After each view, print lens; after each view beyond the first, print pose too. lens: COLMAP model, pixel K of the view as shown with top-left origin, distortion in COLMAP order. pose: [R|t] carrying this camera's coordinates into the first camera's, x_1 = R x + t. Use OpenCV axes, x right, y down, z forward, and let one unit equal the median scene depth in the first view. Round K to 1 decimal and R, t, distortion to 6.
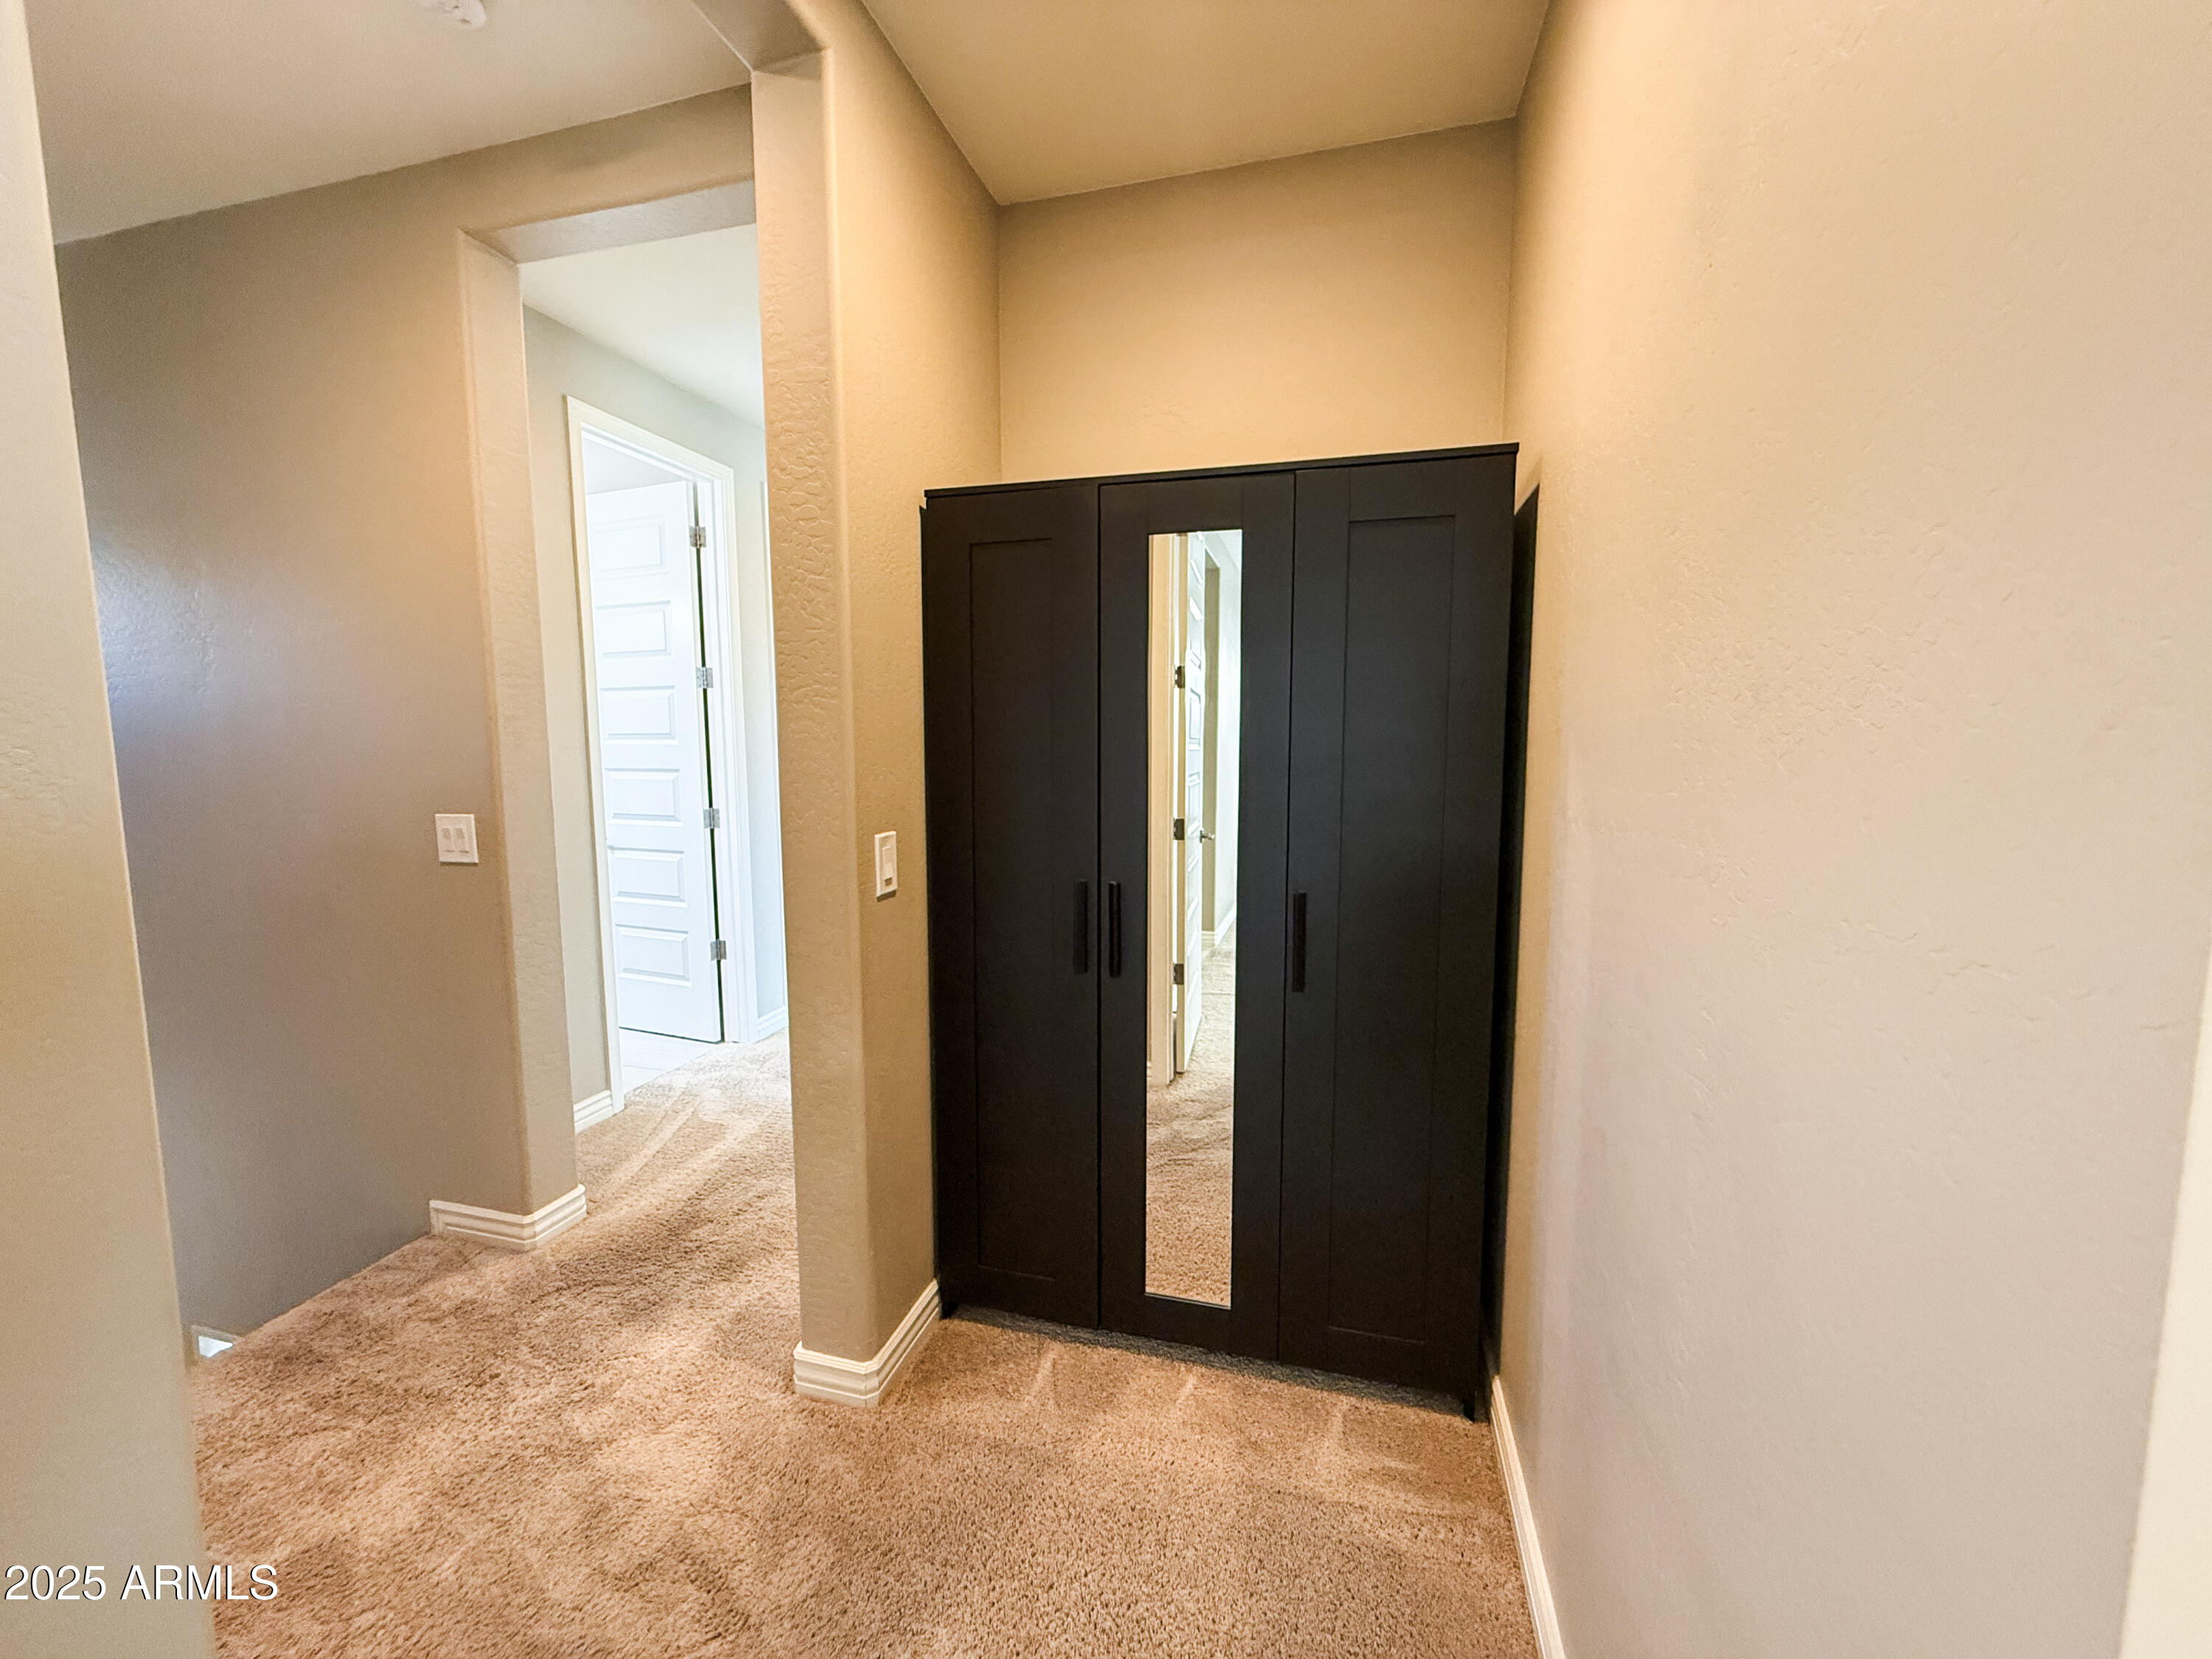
lens RADIAL K [[881.7, 0, 1102.9], [0, 881.7, 826.7], [0, 0, 1]] dist [0.000834, 0.000154]
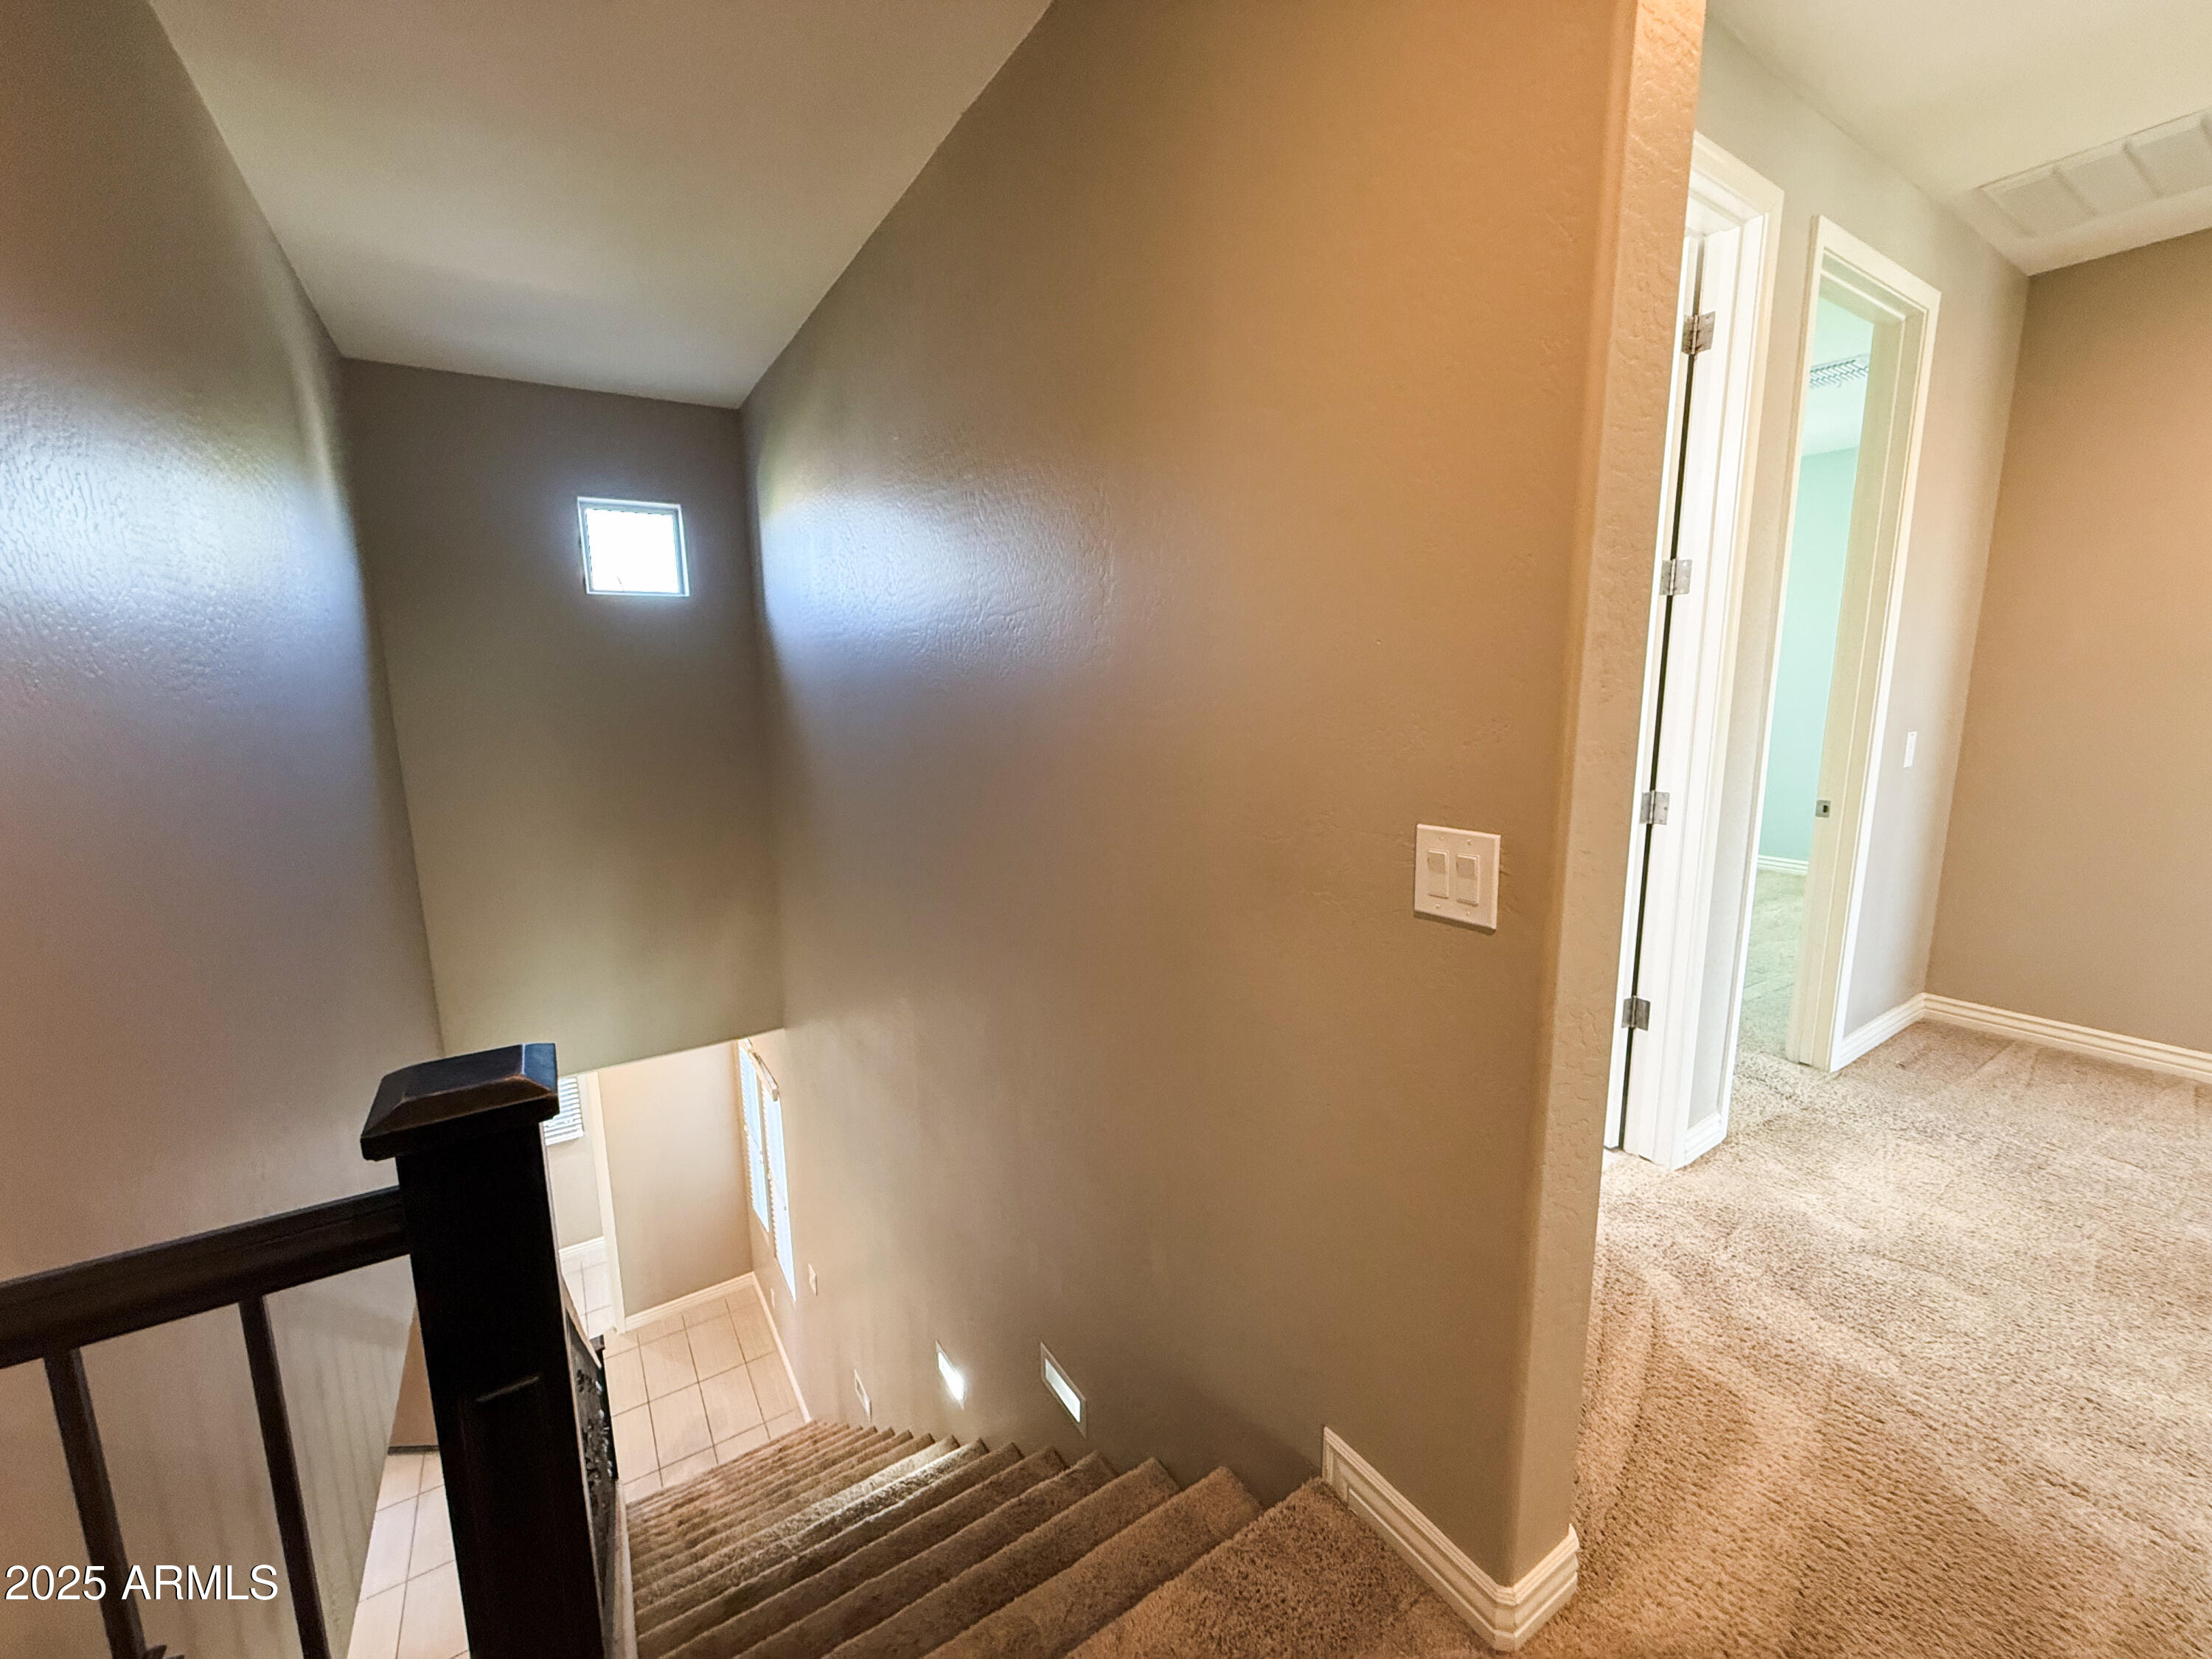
lens RADIAL K [[881.7, 0, 1102.9], [0, 881.7, 826.7], [0, 0, 1]] dist [0.000834, 0.000154]
pose [[0.745701, 0.102677, -0.658322, -0.544055], [-0.058688, 0.994336, 0.088607, -0.049027], [0.663691, -0.027438, 0.747504, 0.467207]]
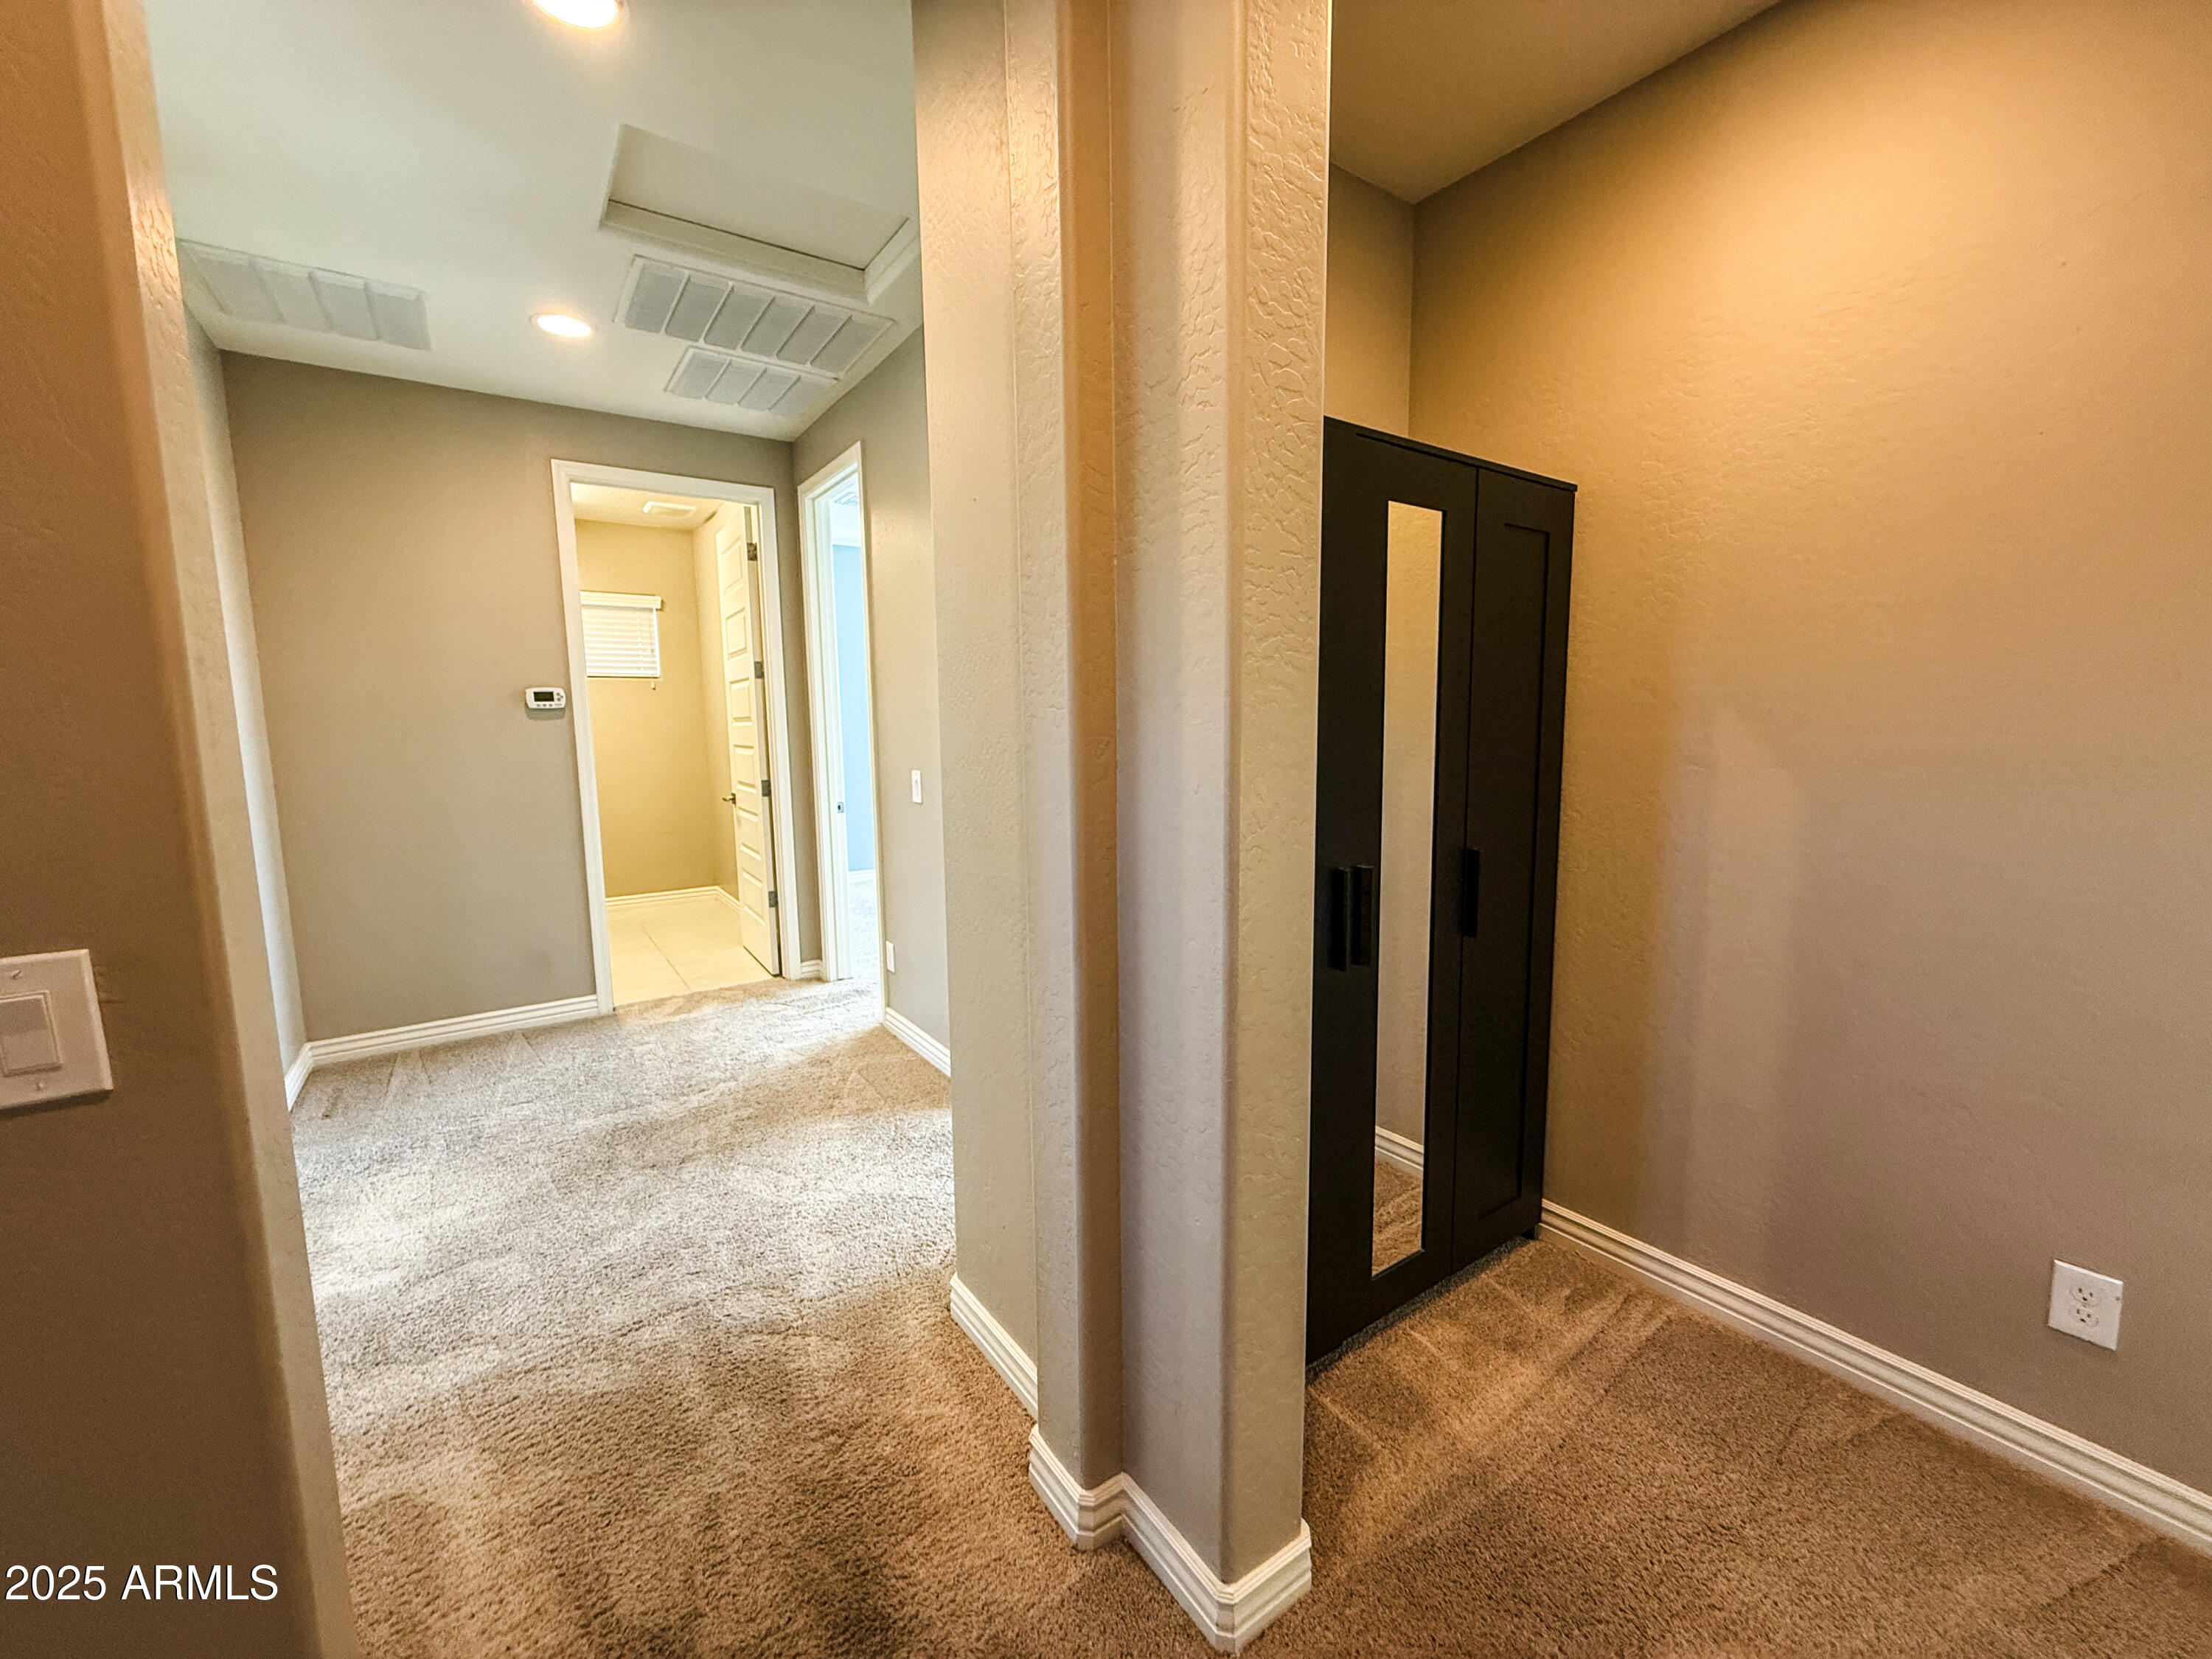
lens RADIAL K [[881.7, 0, 1102.9], [0, 881.7, 826.7], [0, 0, 1]] dist [0.000834, 0.000154]
pose [[0.639739, -0.097287, 0.762410, -0.709568], [0.088993, 0.994661, 0.052250, -0.041877], [-0.763423, 0.034423, 0.644981, 0.487592]]
